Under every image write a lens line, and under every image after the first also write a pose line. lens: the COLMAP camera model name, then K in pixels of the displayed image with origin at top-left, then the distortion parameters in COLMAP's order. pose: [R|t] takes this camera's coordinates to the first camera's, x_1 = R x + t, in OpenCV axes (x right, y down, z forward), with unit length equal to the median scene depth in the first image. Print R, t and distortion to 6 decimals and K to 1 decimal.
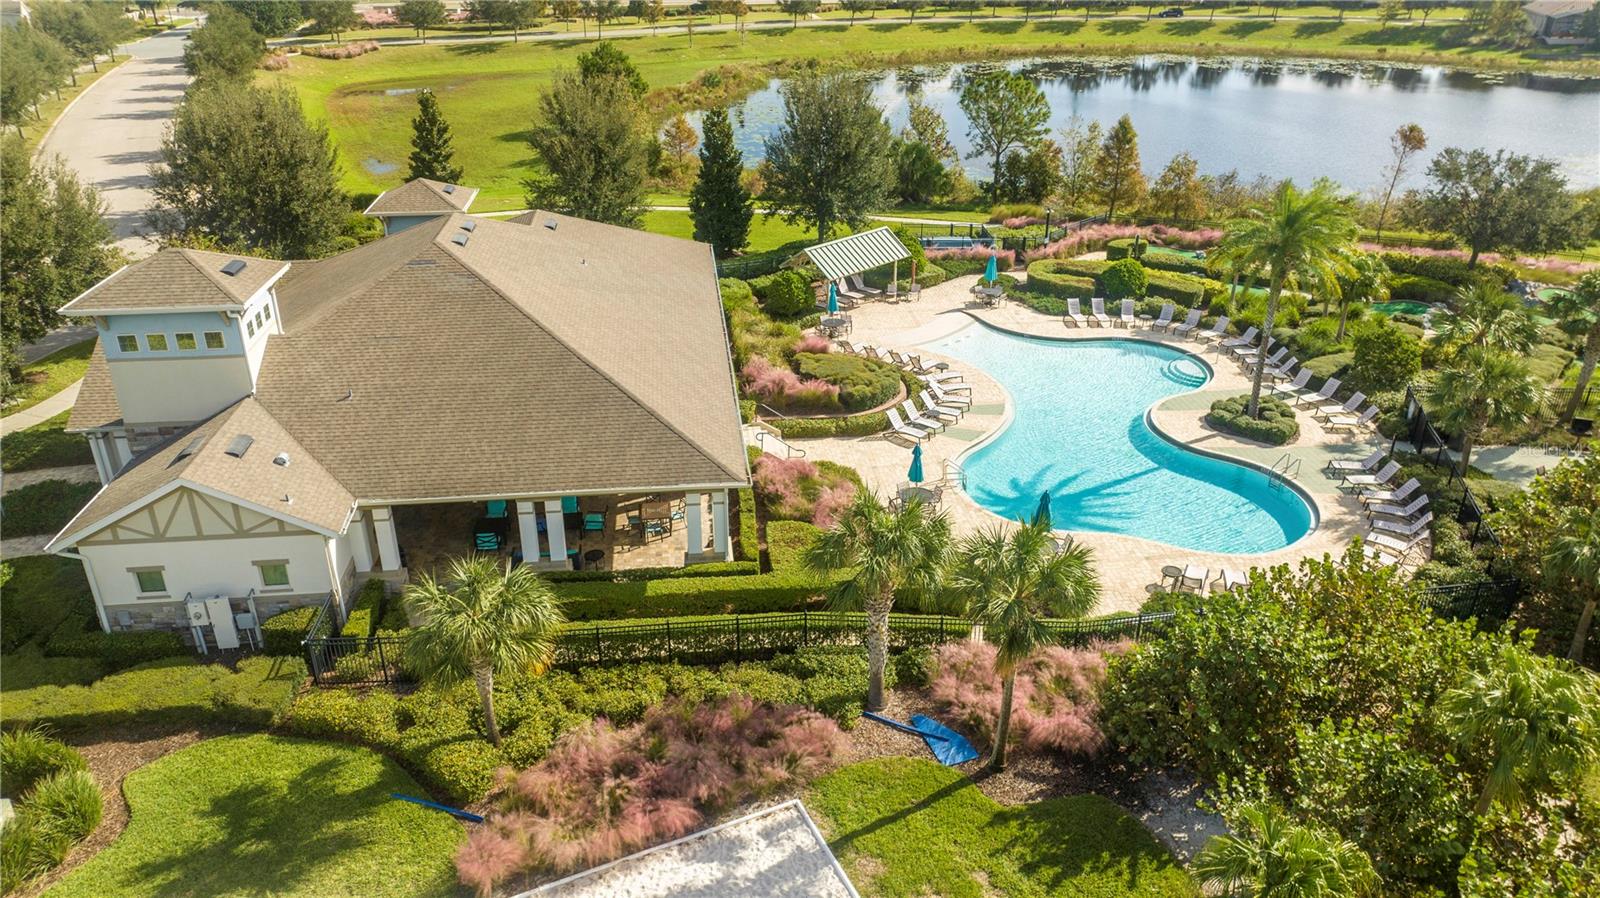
lens RADIAL K [[1122.0, 0, 800.0], [0, 1122.0, 449.0], [0, 0, 1]] dist [-0.002482, -0.031102]
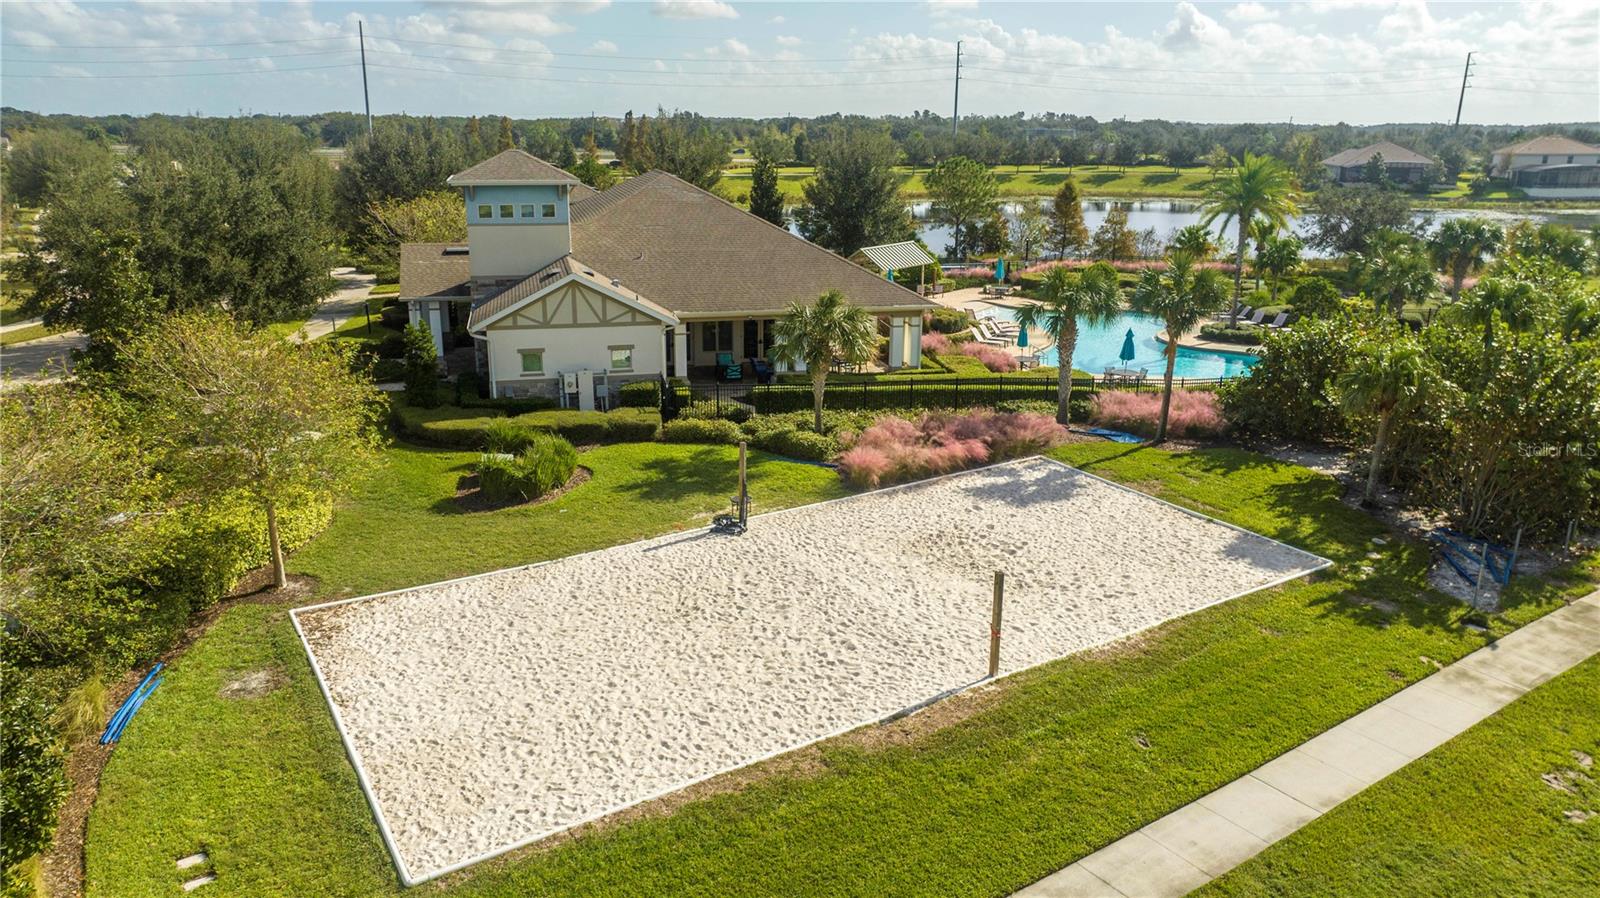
lens RADIAL K [[1122.0, 0, 800.0], [0, 1122.0, 449.0], [0, 0, 1]] dist [-0.002482, -0.031102]
pose [[0.991639, -0.030300, 0.125437, -0.444352], [0.050104, 0.986187, -0.157877, 0.464641], [-0.118920, 0.162842, 0.979459, -0.359848]]
